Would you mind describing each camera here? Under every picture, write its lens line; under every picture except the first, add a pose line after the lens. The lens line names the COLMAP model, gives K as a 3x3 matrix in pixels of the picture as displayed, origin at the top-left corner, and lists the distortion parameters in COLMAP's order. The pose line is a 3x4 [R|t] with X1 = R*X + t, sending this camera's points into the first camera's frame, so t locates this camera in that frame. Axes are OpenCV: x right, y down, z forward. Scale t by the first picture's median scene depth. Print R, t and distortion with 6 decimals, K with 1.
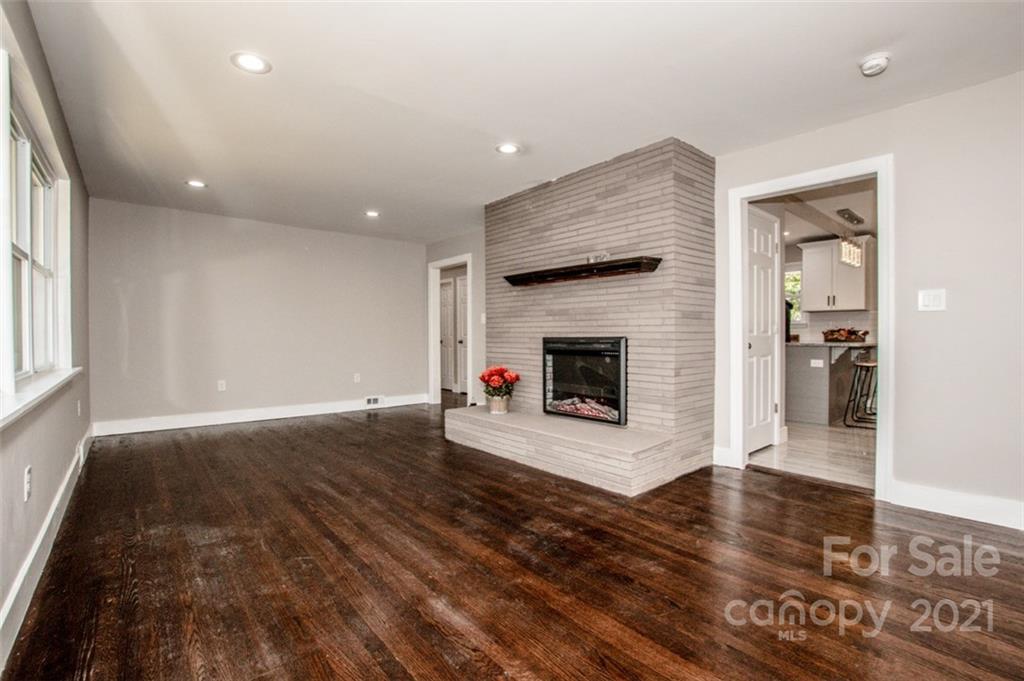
lens RADIAL K [[461.0, 0, 520.6], [0, 461.0, 338.7], [0, 0, 1]] dist [-0.033187, -0.001141]
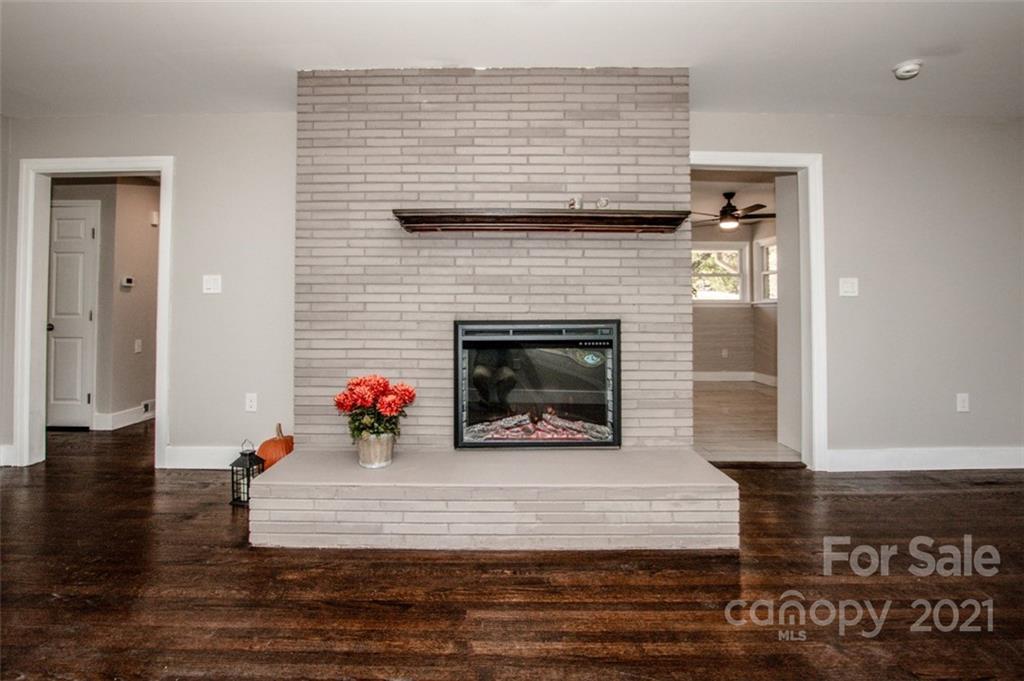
lens RADIAL K [[492.0, 0, 538.4], [0, 492.0, 302.3], [0, 0, 1]] dist [-0.025958, 0.000012]
pose [[0.659042, 0.025645, 0.751669, -0.375590], [0.002799, 0.999328, -0.036549, -0.002855], [-0.752101, 0.026191, 0.658527, 0.519848]]
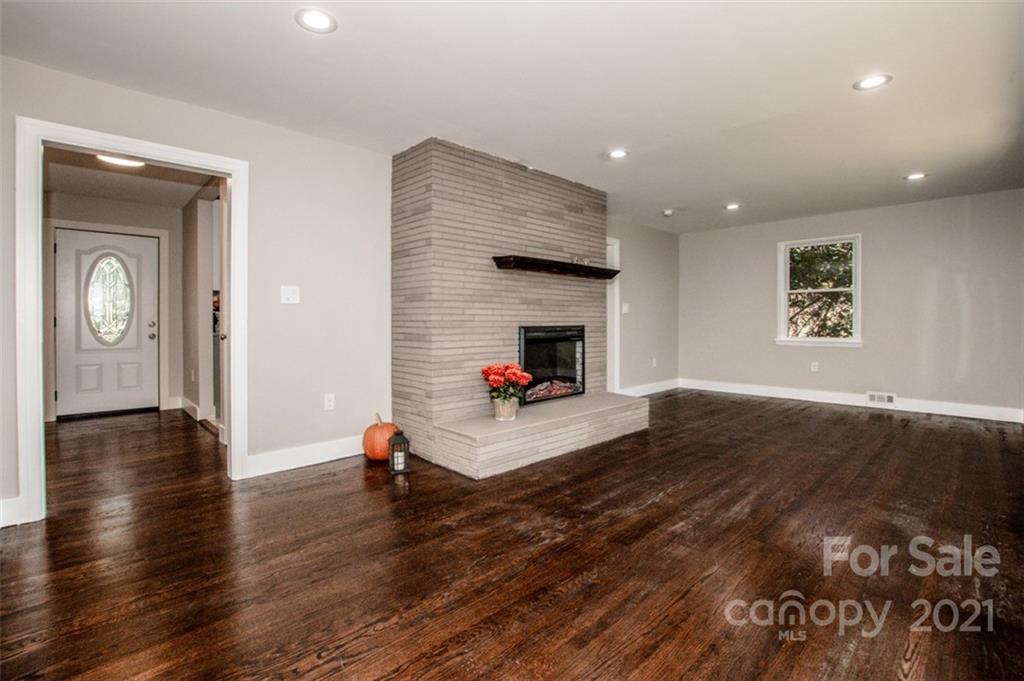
lens RADIAL K [[461.0, 0, 516.7], [0, 461.0, 331.8], [0, 0, 1]] dist [-0.033187, -0.001141]
pose [[-0.050810, -0.015393, 0.998590, -0.942203], [0.011485, 0.999806, 0.015996, -0.007501], [-0.998642, 0.012281, -0.050624, 1.105391]]
